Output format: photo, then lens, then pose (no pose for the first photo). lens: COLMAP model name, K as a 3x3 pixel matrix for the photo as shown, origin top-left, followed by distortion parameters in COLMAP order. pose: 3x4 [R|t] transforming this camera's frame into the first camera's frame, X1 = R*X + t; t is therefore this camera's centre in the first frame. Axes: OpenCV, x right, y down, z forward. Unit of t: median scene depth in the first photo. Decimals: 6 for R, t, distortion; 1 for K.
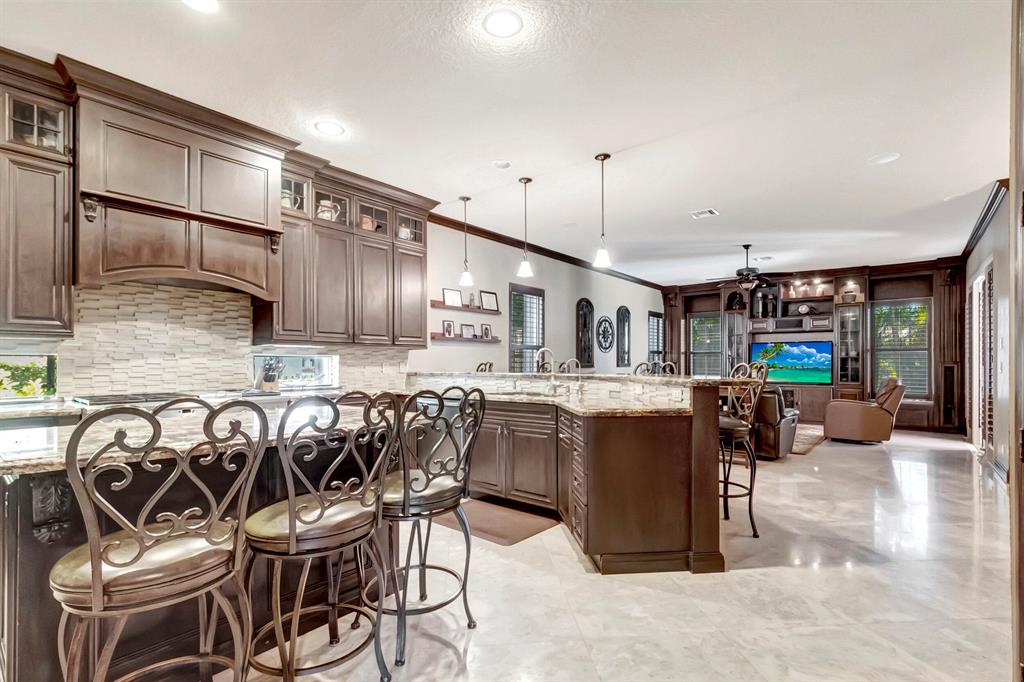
lens RADIAL K [[476.2, 0, 514.4], [0, 476.2, 361.2], [0, 0, 1]] dist [-0.000843, -0.000176]
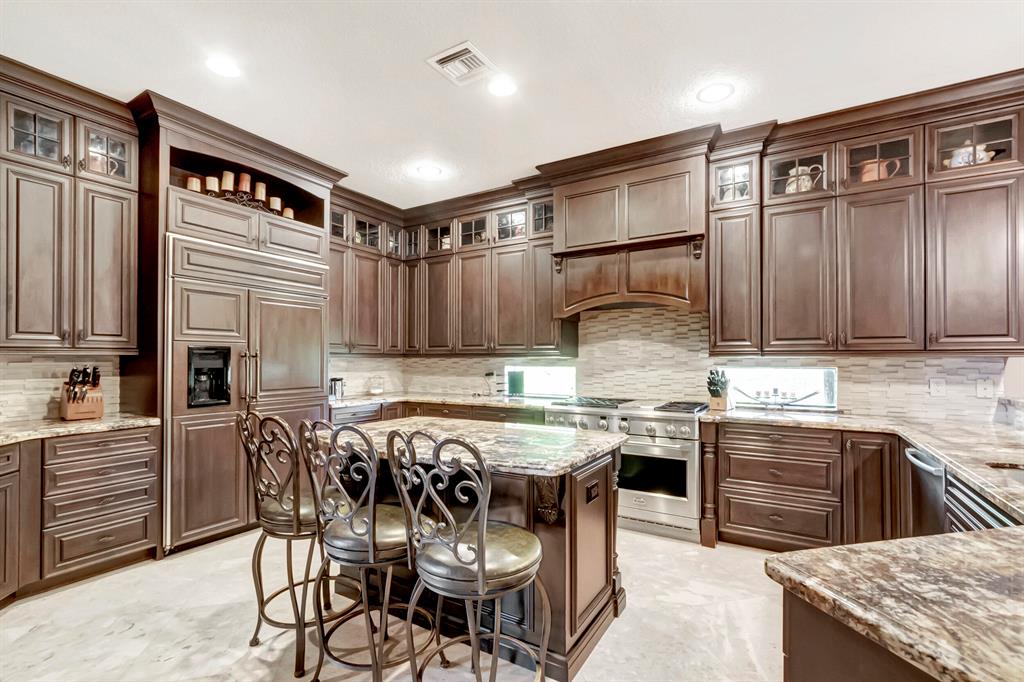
lens RADIAL K [[451.1, 0, 512.9], [0, 451.1, 358.5], [0, 0, 1]] dist [-0.002986, -0.000510]
pose [[0.151447, -0.001997, -0.988463, 0.292054], [-0.000273, 0.999998, -0.002062, -0.029967], [0.988465, 0.000582, 0.151446, 0.493868]]
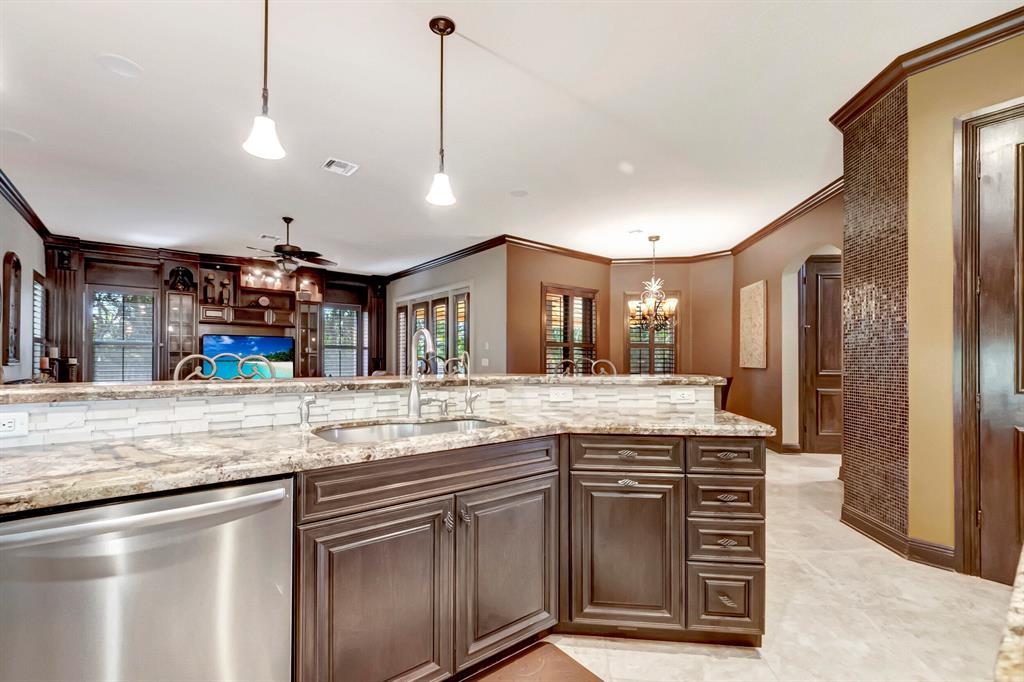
lens RADIAL K [[451.1, 0, 512.9], [0, 451.1, 358.5], [0, 0, 1]] dist [-0.002986, -0.000510]
pose [[0.199832, 0.003652, 0.979823, -0.382938], [-0.006758, 0.999974, -0.002349, 0.004429], [-0.979807, -0.006152, 0.199851, 0.822487]]
